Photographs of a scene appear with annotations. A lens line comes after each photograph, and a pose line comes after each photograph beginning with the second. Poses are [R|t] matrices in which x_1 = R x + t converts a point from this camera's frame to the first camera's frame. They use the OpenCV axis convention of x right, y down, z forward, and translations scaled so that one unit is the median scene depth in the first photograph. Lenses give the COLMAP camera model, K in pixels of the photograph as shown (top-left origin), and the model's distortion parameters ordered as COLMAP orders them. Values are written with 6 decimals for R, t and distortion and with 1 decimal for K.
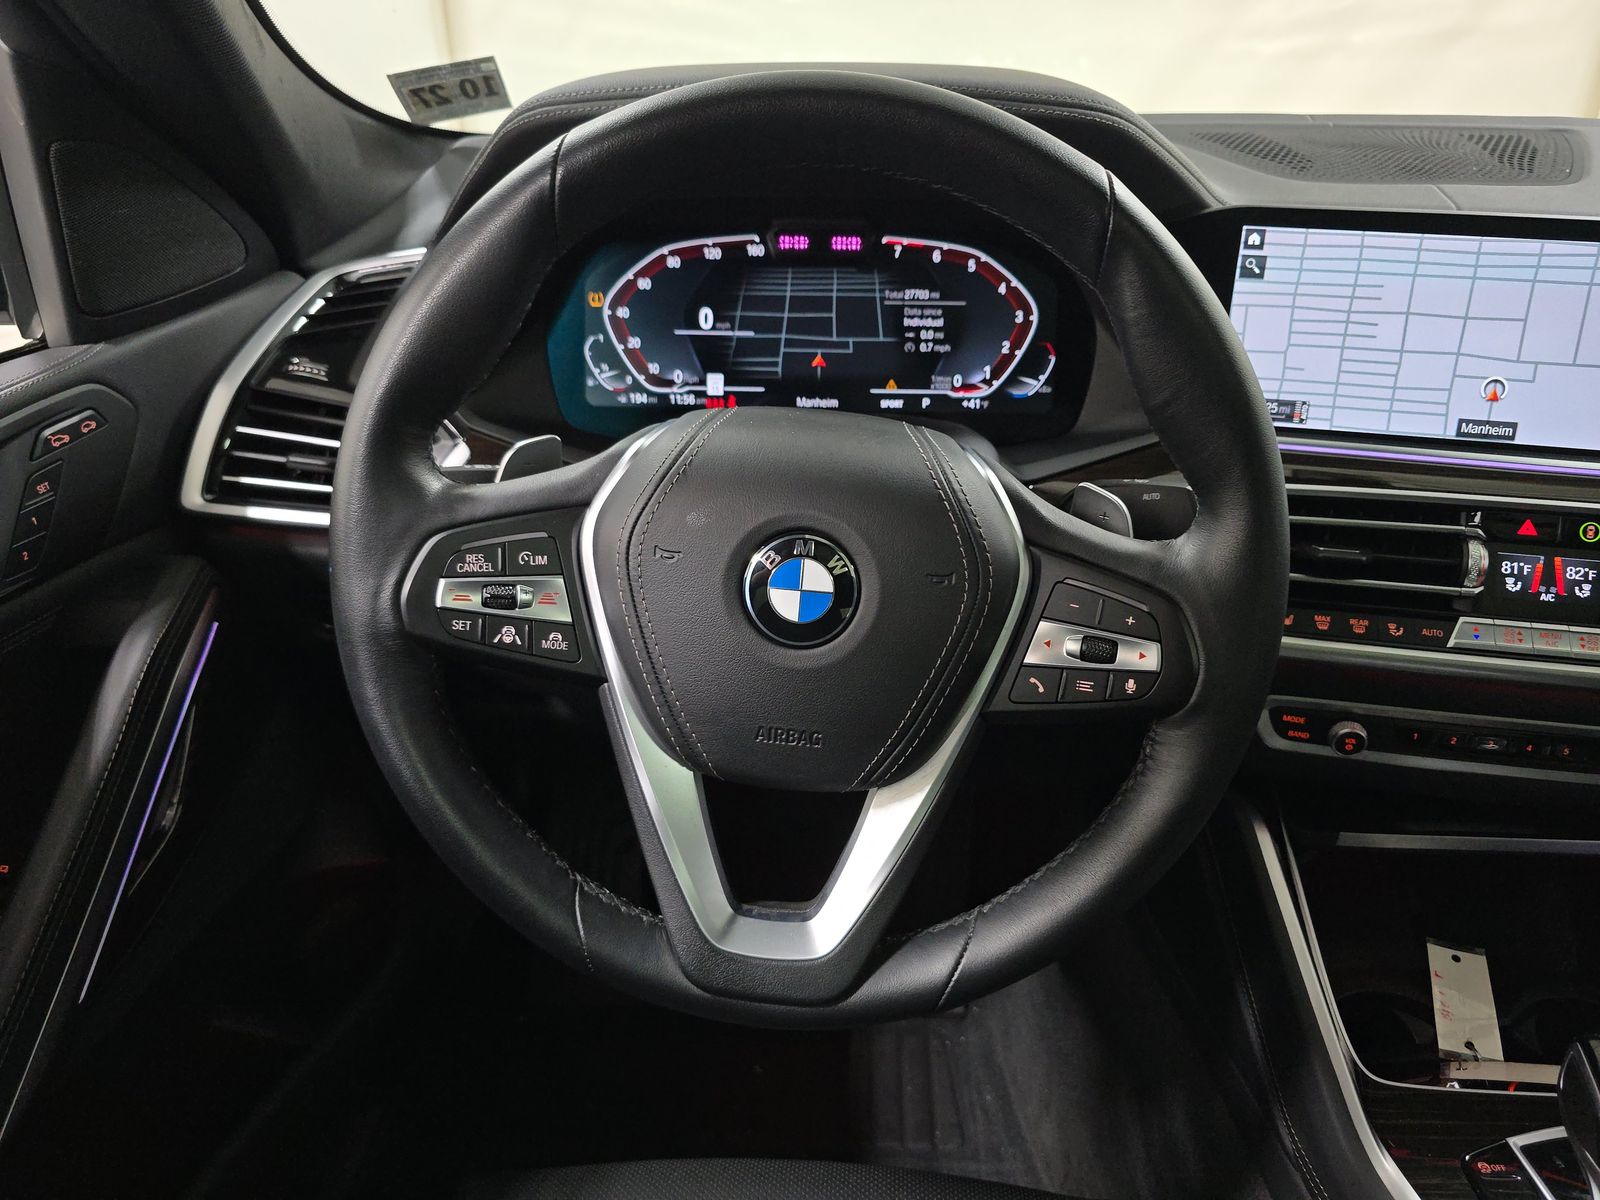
lens RADIAL K [[1065.8, 0, 816.6], [0, 1065.8, 633.1], [0, 0, 1]] dist [-0.002055, -0.004606]
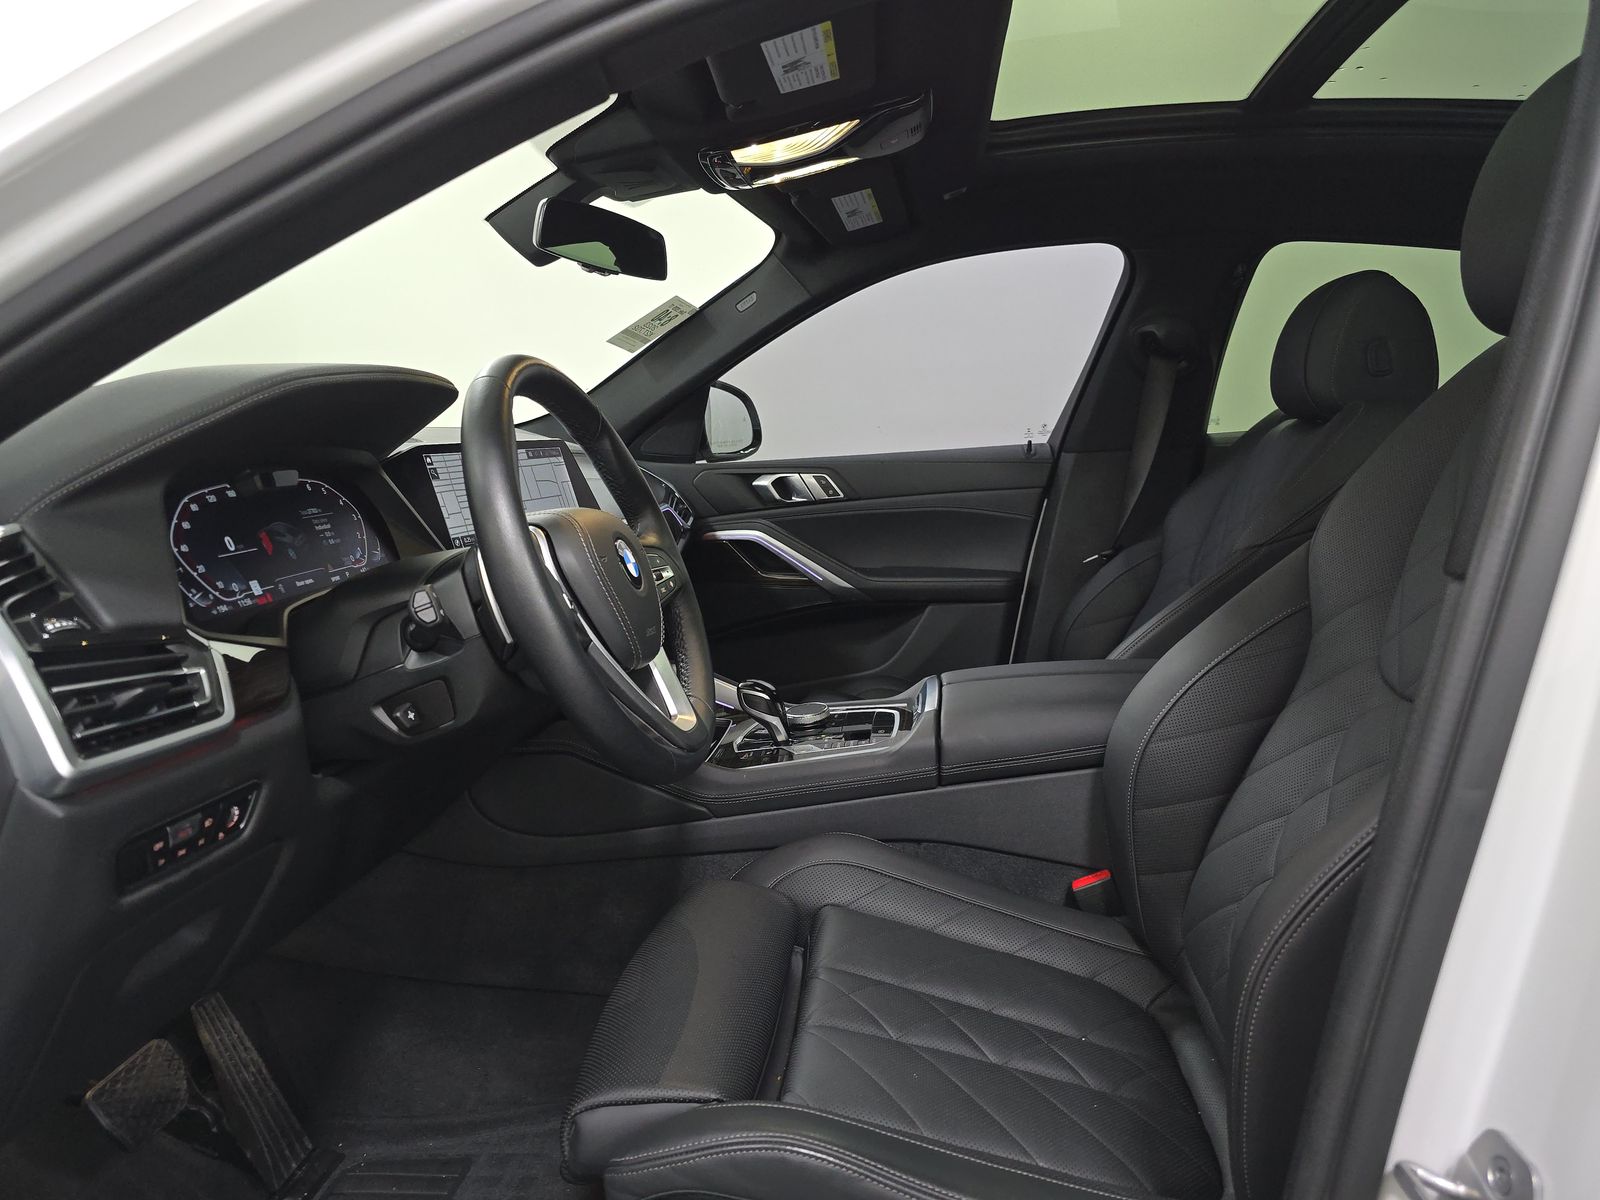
lens RADIAL K [[1065.8, 0, 799.6], [0, 1065.8, 607.0], [0, 0, 1]] dist [-0.002055, -0.004606]
pose [[0.081727, -0.180370, 0.980198, -1.355946], [0.502882, 0.856578, 0.115693, -0.029759], [-0.860483, 0.483468, 0.160710, 0.232724]]
